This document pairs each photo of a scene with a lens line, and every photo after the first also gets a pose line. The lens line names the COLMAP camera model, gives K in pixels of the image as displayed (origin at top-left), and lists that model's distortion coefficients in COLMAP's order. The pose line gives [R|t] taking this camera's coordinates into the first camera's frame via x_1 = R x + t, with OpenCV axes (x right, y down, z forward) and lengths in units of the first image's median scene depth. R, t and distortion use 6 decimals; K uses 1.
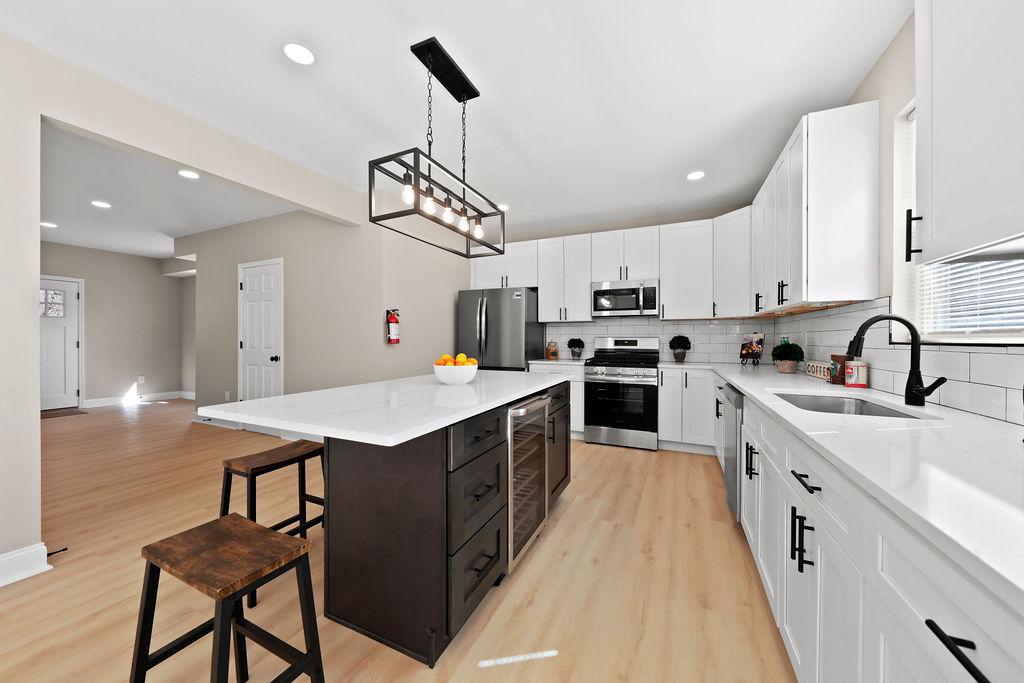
lens RADIAL K [[362.3, 0, 514.0], [0, 362.3, 335.2], [0, 0, 1]] dist [0.007356, 0.000176]
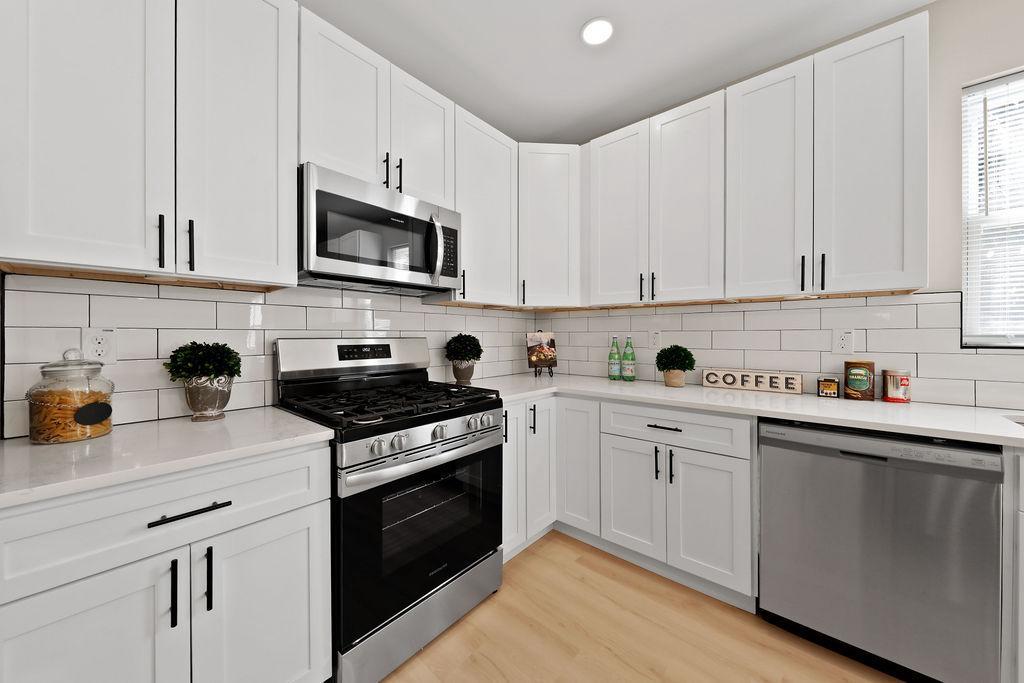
lens RADIAL K [[362.3, 0, 510.8], [0, 362.3, 339.3], [0, 0, 1]] dist [0.007356, 0.000176]
pose [[0.287987, -0.011953, 0.957560, -0.035506], [-0.007987, 0.999857, 0.014883, -0.000278], [-0.957601, -0.011934, 0.287850, 0.774993]]
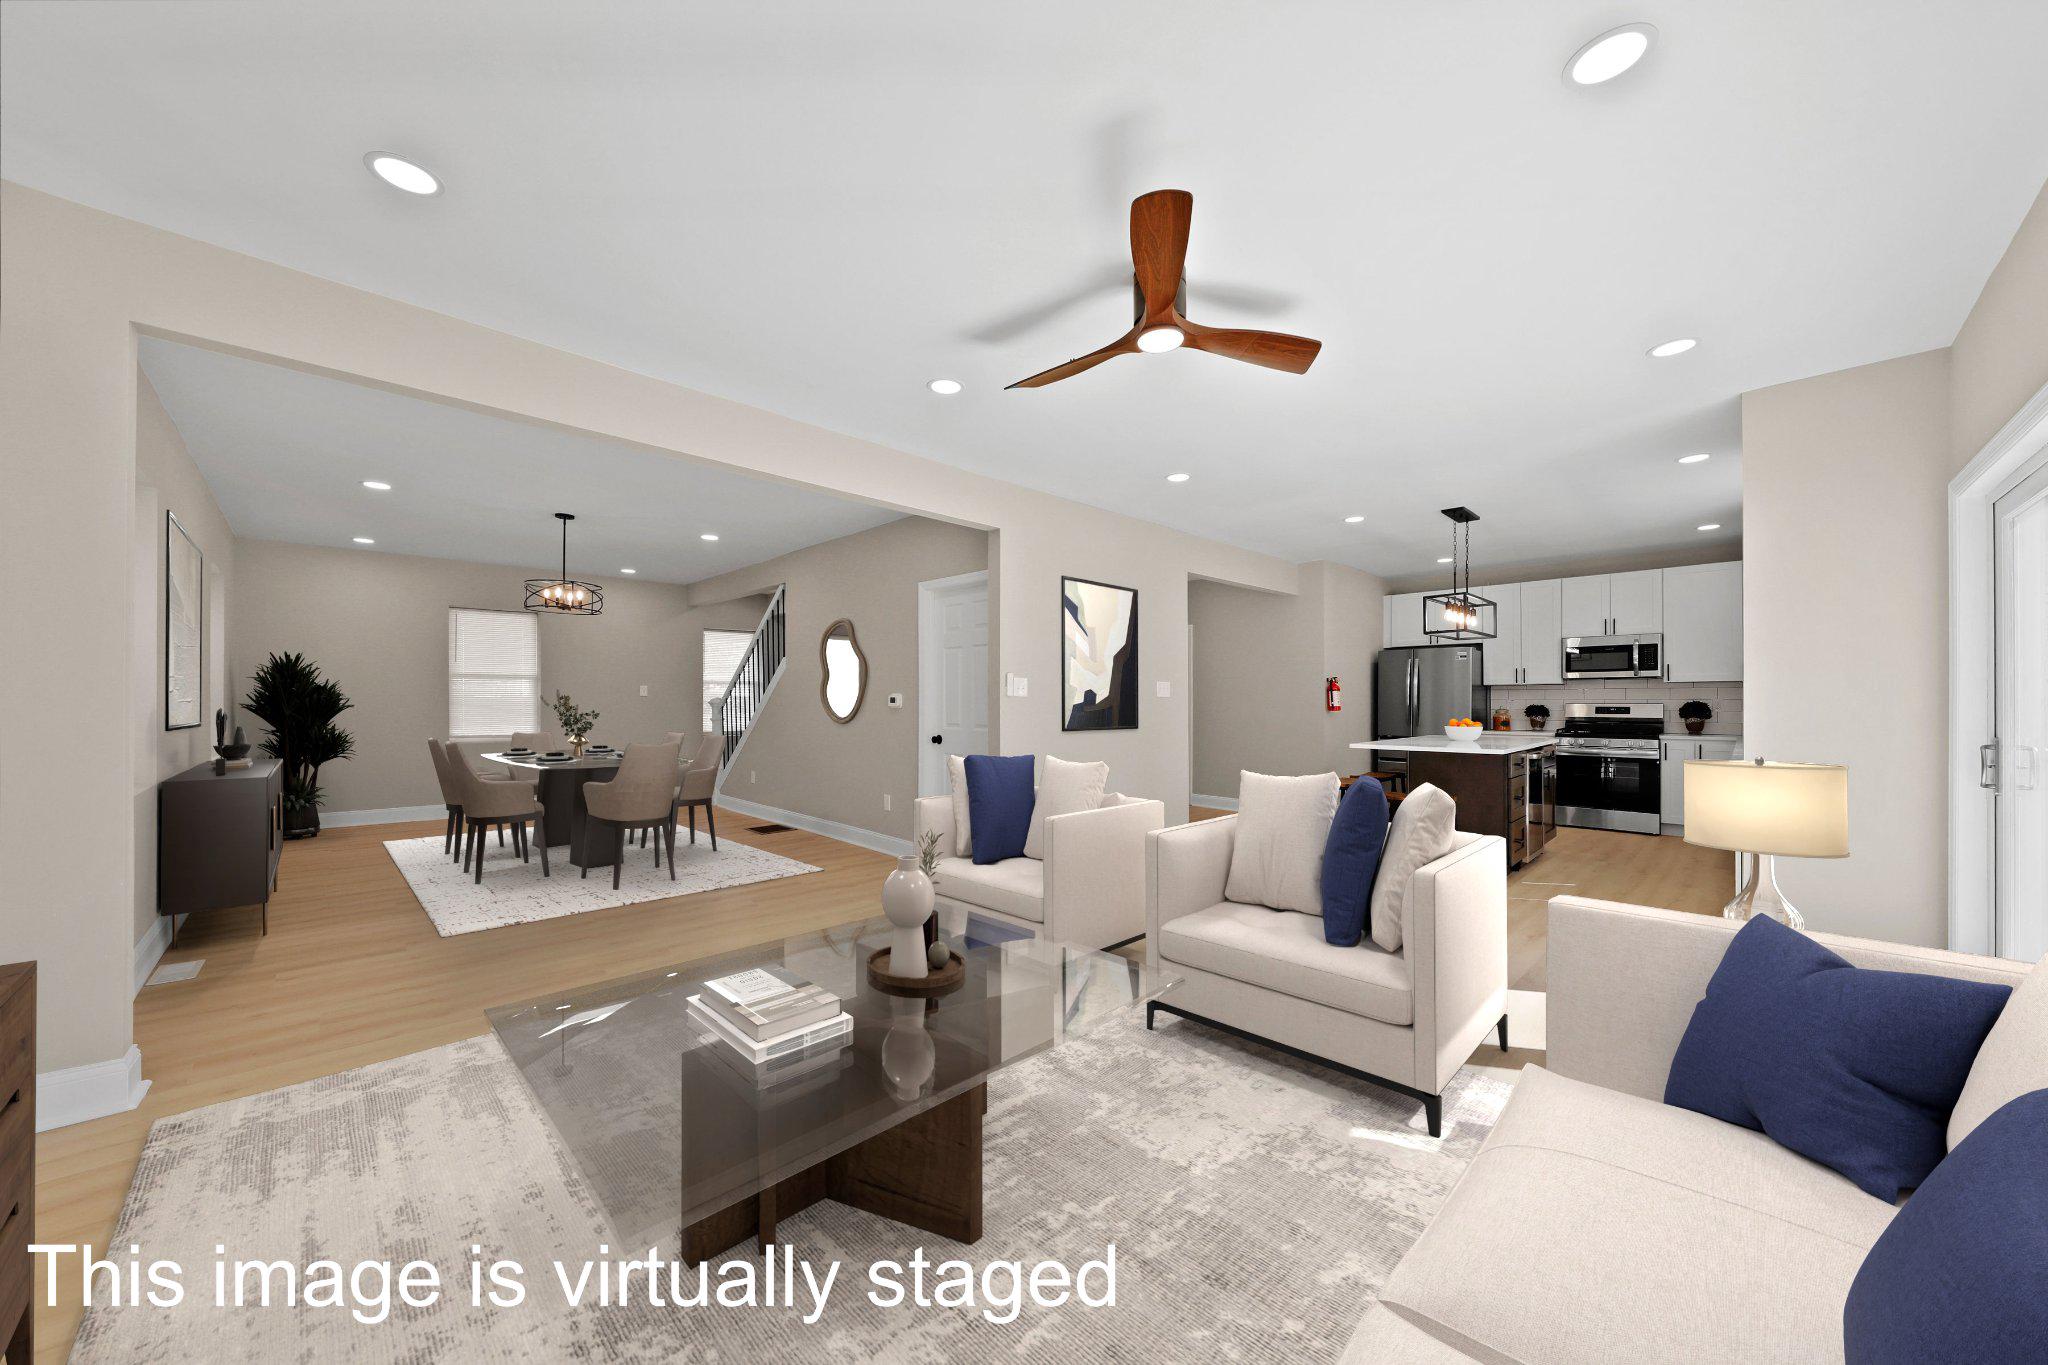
lens RADIAL K [[724.6, 0, 1022.6], [0, 724.6, 697.7], [0, 0, 1]] dist [0.007356, 0.000176]
pose [[0.934322, -0.004685, -0.356398, -0.369091], [0.006001, 0.999979, 0.002586, -0.020492], [0.356378, -0.004554, 0.934331, -1.064866]]
